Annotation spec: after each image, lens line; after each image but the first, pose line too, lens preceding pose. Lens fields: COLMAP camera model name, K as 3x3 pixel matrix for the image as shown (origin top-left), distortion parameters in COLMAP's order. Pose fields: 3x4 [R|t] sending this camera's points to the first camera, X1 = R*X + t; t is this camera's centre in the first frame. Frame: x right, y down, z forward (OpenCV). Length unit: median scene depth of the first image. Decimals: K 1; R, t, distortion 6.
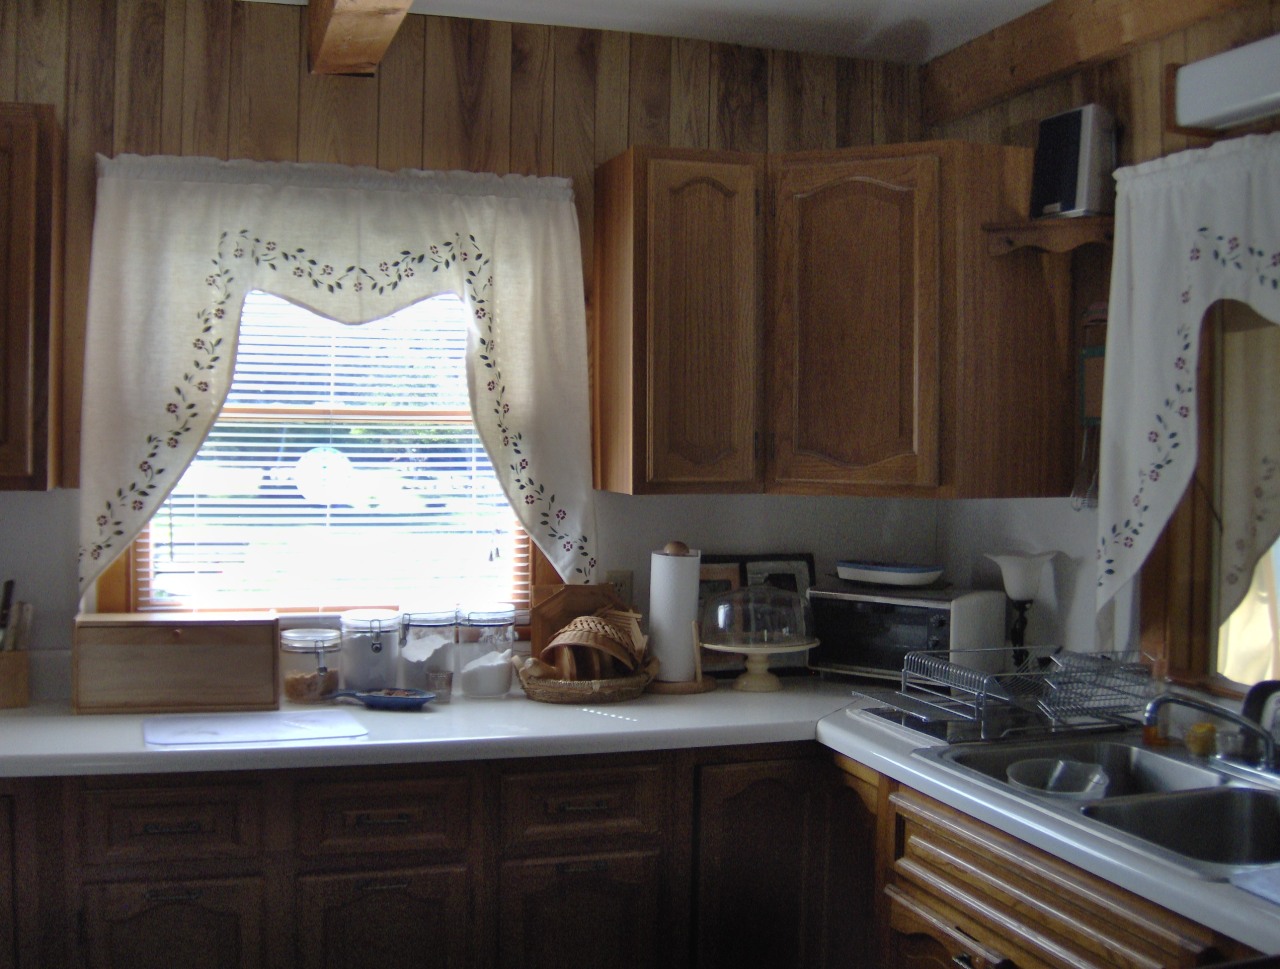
lens RADIAL K [[1404.1, 0, 629.1], [0, 1404.1, 484.0], [0, 0, 1]] dist [-0.158346, 0.000000]
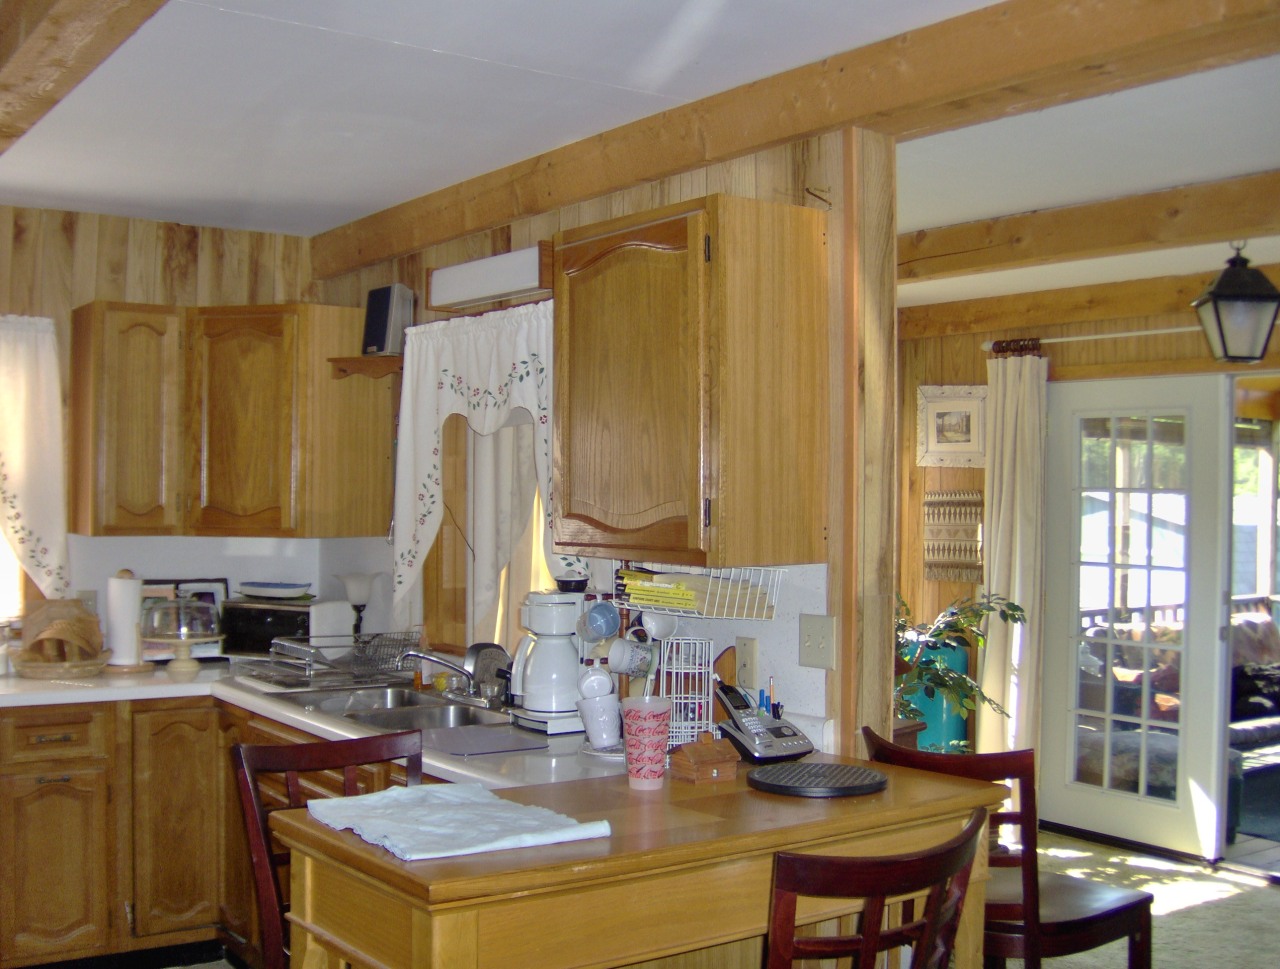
lens RADIAL K [[1404.1, 0, 649.6], [0, 1404.1, 483.0], [0, 0, 1]] dist [-0.158346, 0.000000]
pose [[0.944199, 0.003500, 0.329356, 0.083210], [0.009947, 0.999184, -0.039134, 0.013817], [-0.329224, 0.040226, 0.943395, -0.554736]]
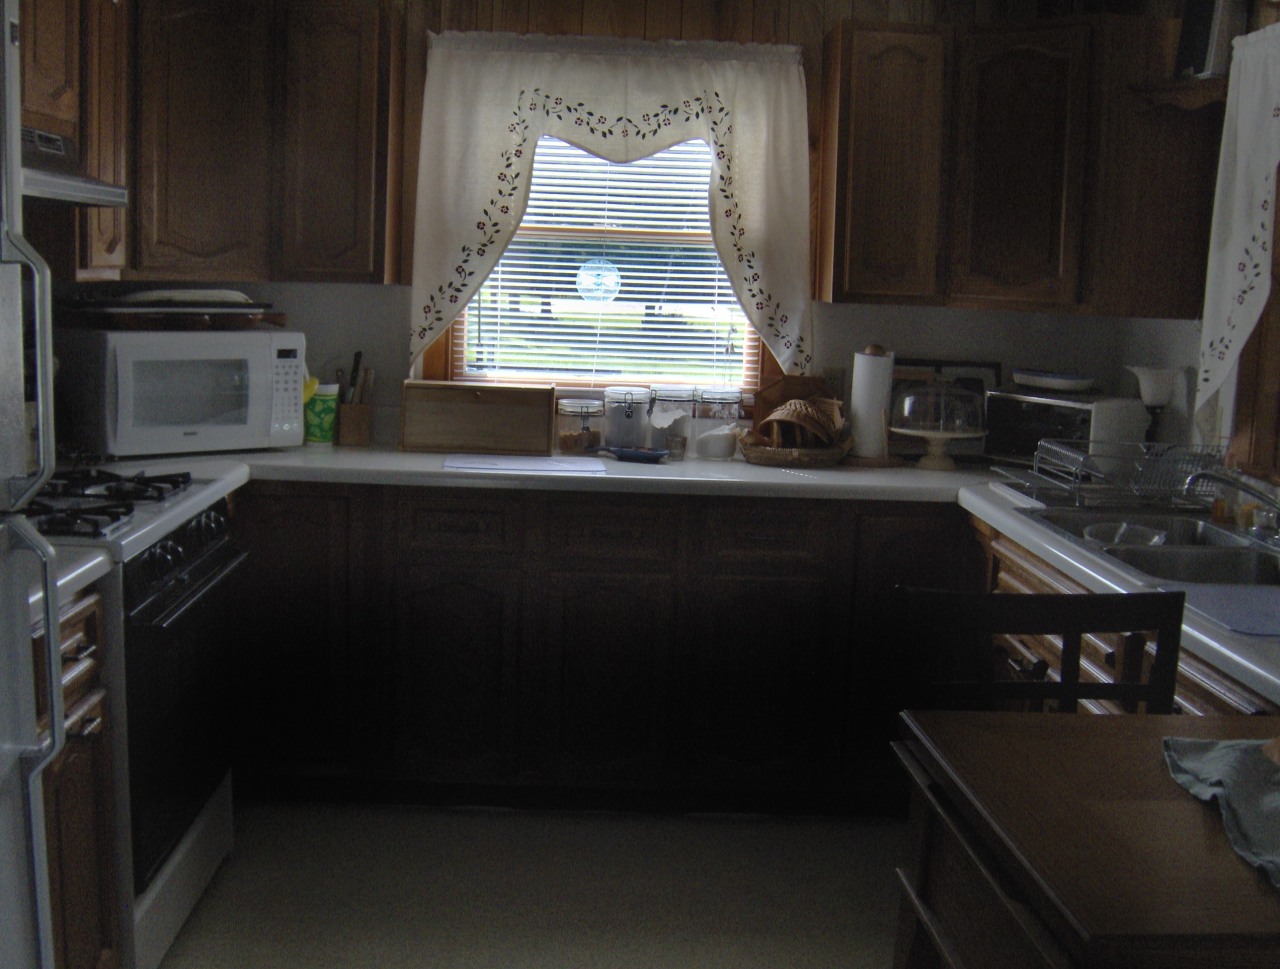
lens RADIAL K [[1404.1, 0, 645.3], [0, 1404.1, 485.5], [0, 0, 1]] dist [-0.158346, 0.000000]
pose [[0.963259, 0.063255, -0.261020, 0.176811], [-0.033900, 0.992732, 0.115474, 0.031182], [0.266427, -0.102383, 0.958402, -0.250451]]
